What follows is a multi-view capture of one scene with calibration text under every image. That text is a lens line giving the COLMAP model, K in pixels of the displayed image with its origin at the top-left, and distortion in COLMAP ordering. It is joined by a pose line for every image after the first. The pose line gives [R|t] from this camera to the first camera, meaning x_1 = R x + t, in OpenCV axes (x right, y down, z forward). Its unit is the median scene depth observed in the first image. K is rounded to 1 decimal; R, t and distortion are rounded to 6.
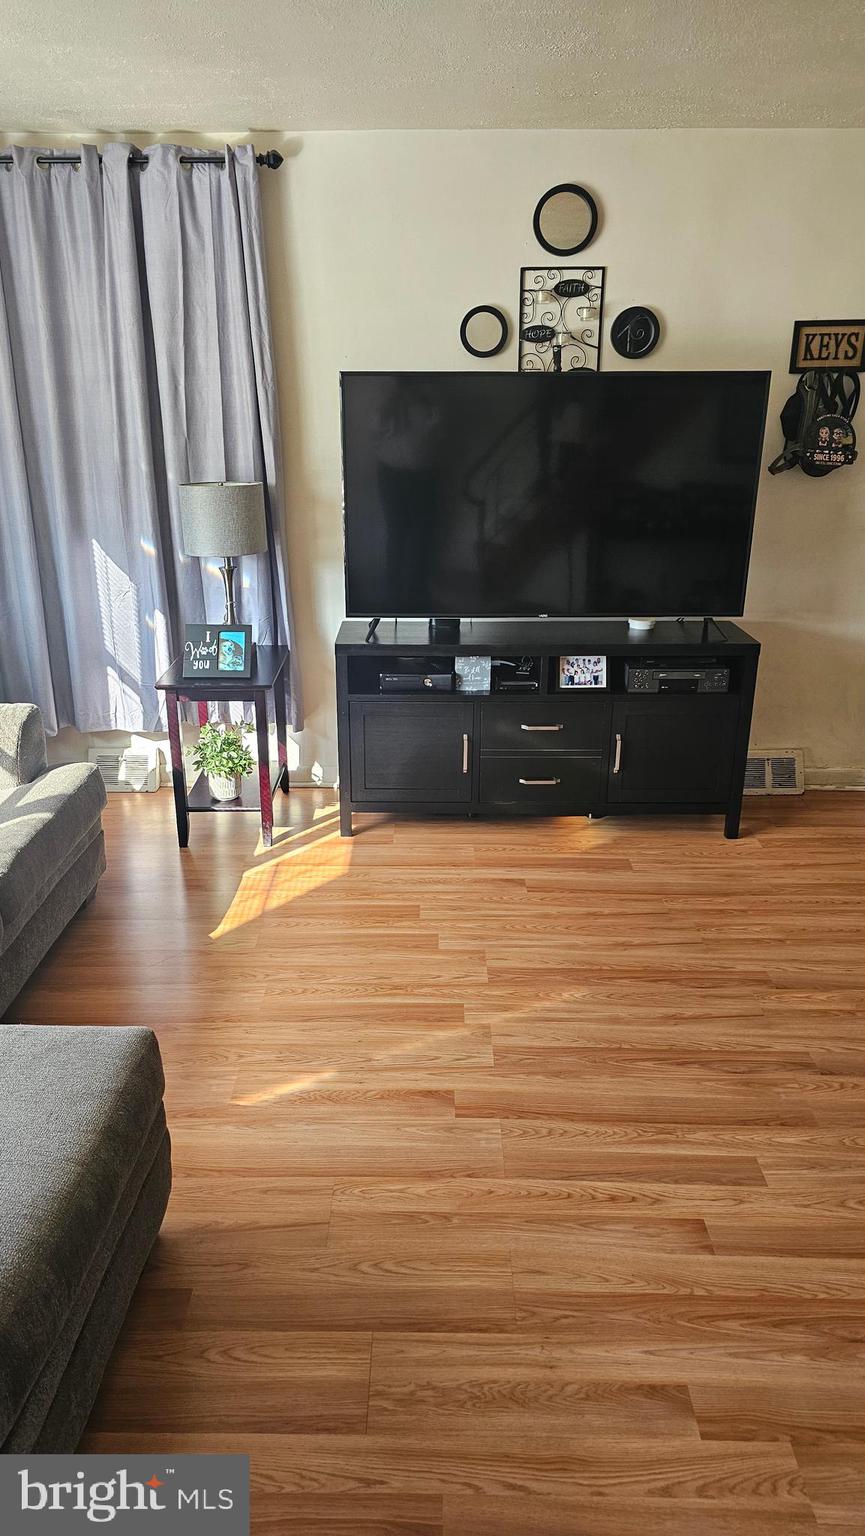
lens RADIAL K [[1029.2, 0, 423.2], [0, 1029.2, 766.4], [0, 0, 1]] dist [0.074445, -0.083489]
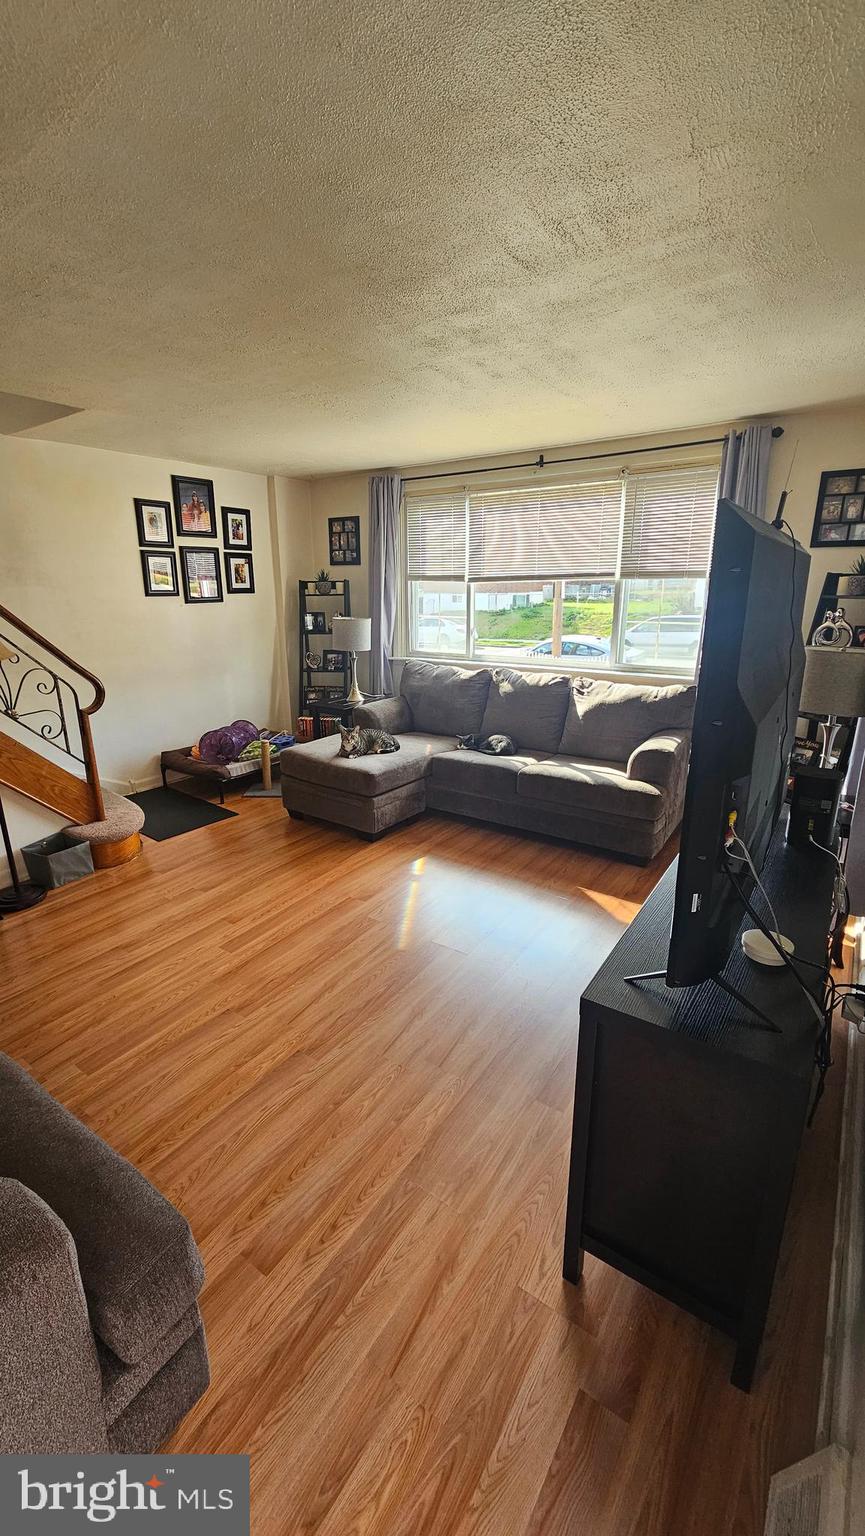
lens RADIAL K [[625.4, 0, 424.9], [0, 625.4, 767.5], [0, 0, 1]] dist [-0.001297, -0.000082]
pose [[-0.564088, 0.235876, -0.791307, 0.659253], [-0.270909, 0.852414, 0.447211, -0.379217], [0.780008, 0.466639, -0.416936, 1.102332]]
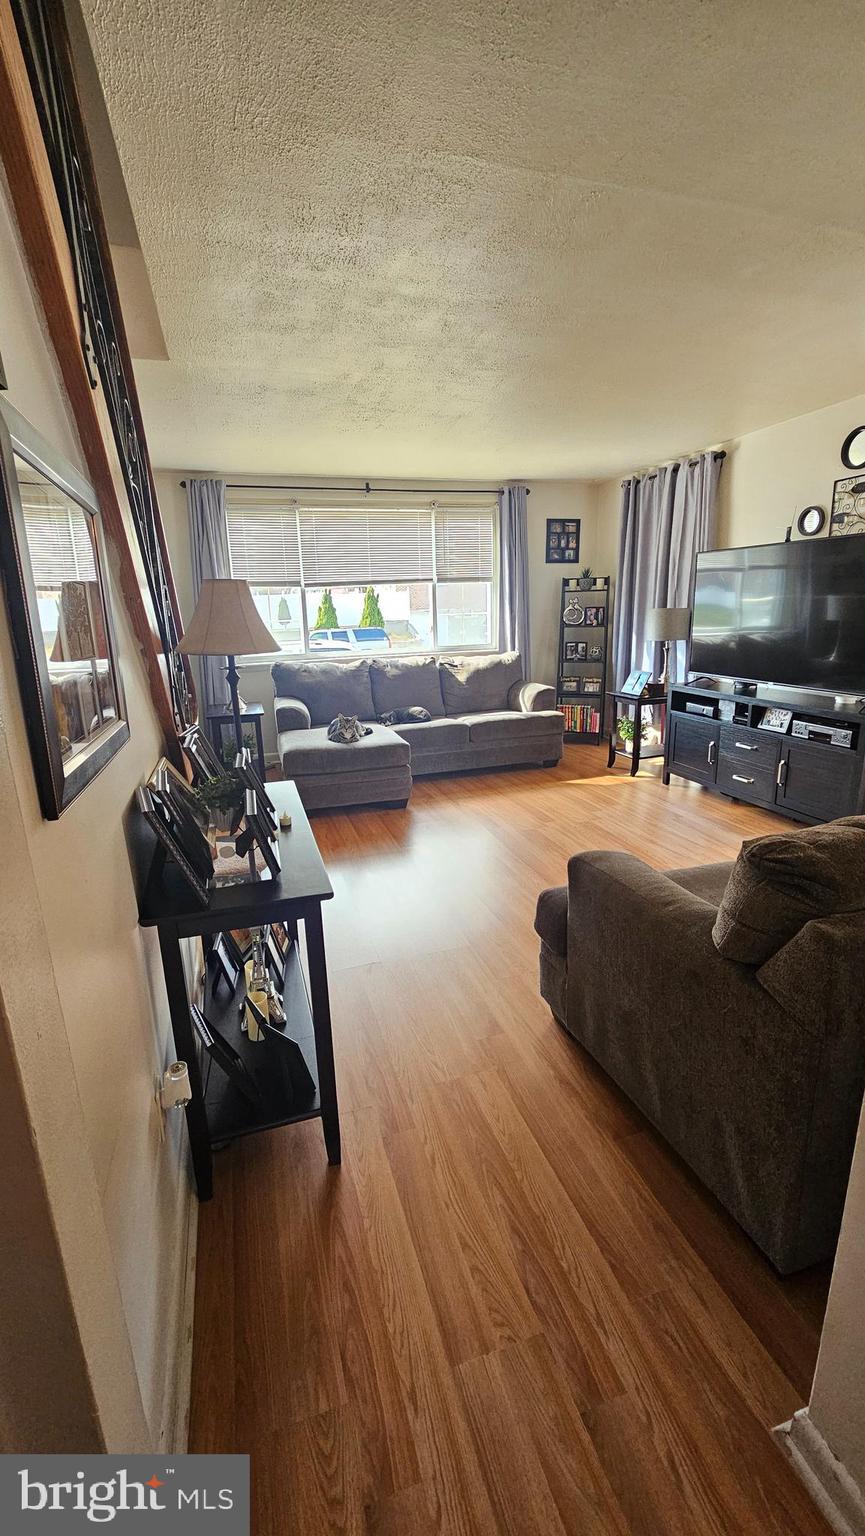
lens RADIAL K [[625.4, 0, 424.9], [0, 625.4, 767.5], [0, 0, 1]] dist [-0.001297, -0.000082]
pose [[0.307376, 0.228399, -0.923771, 1.022571], [-0.291309, 0.946747, 0.137149, 0.008710], [0.905902, 0.226947, 0.357542, 0.172967]]
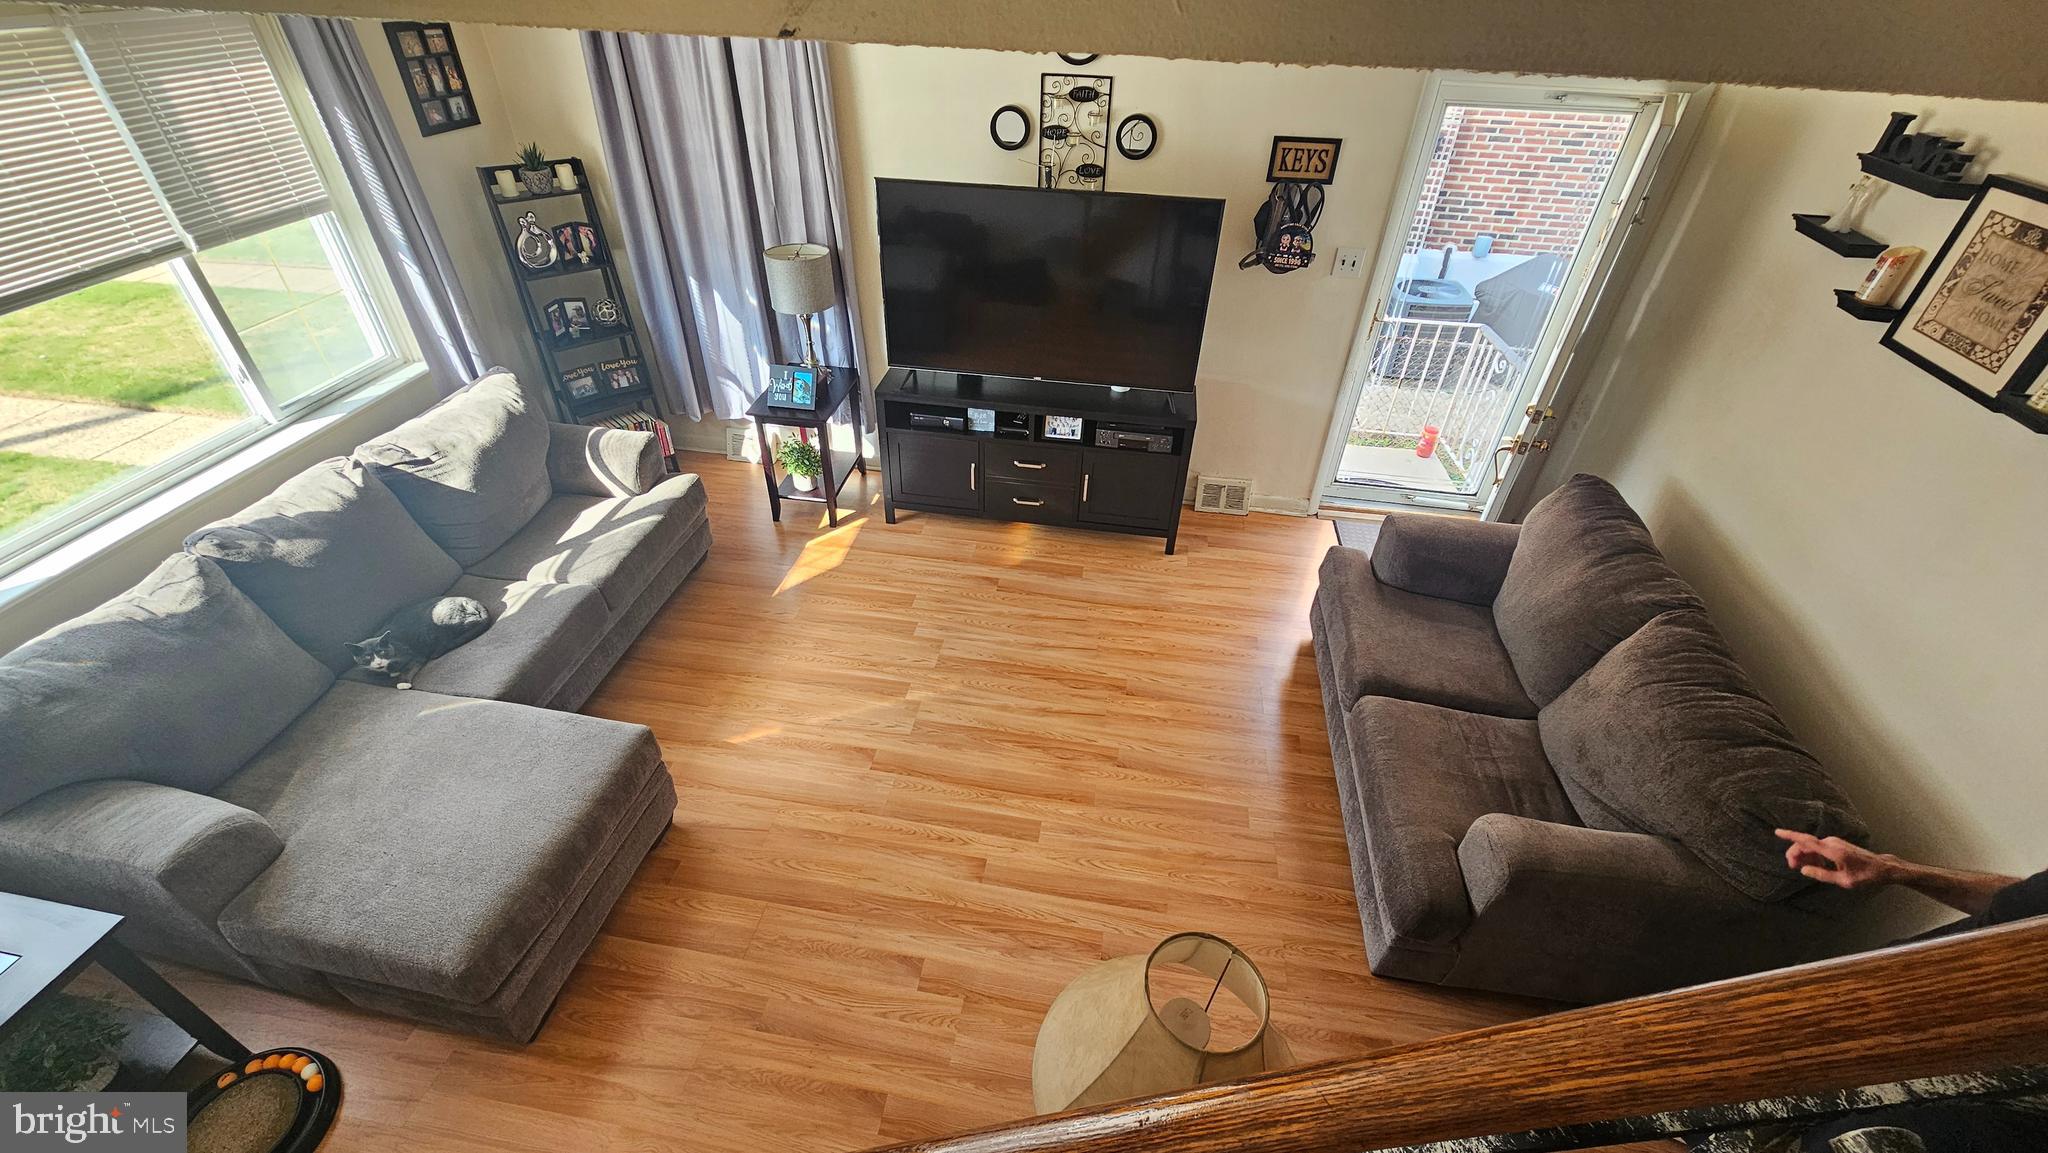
lens RADIAL K [[830.9, 0, 1018.8], [0, 830.9, 592.0], [0, 0, 1]] dist [-0.000292, 0.000207]
pose [[0.988378, 0.112522, -0.102212, 0.255853], [-0.074803, 0.945347, 0.317370, -0.246754], [0.132337, -0.306036, 0.942777, -0.069622]]
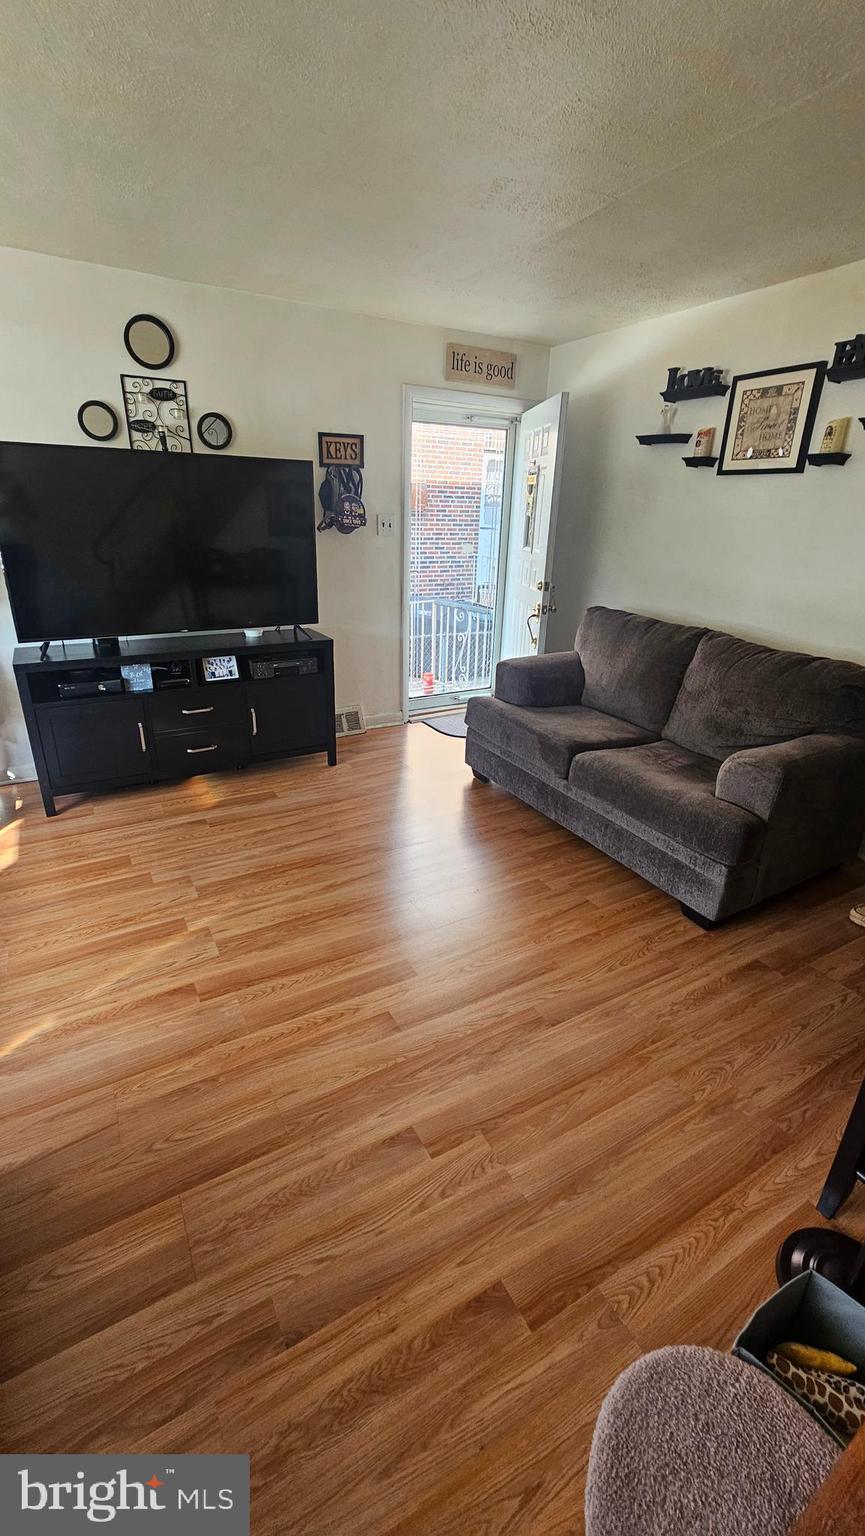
lens RADIAL K [[626.8, 0, 424.2], [0, 626.8, 762.2], [0, 0, 1]] dist [-0.000733, -0.000211]
pose [[0.867192, -0.167584, 0.468929, -0.032316], [0.146767, 0.985857, 0.080906, 0.008495], [-0.475855, -0.001338, 0.879523, 0.112387]]
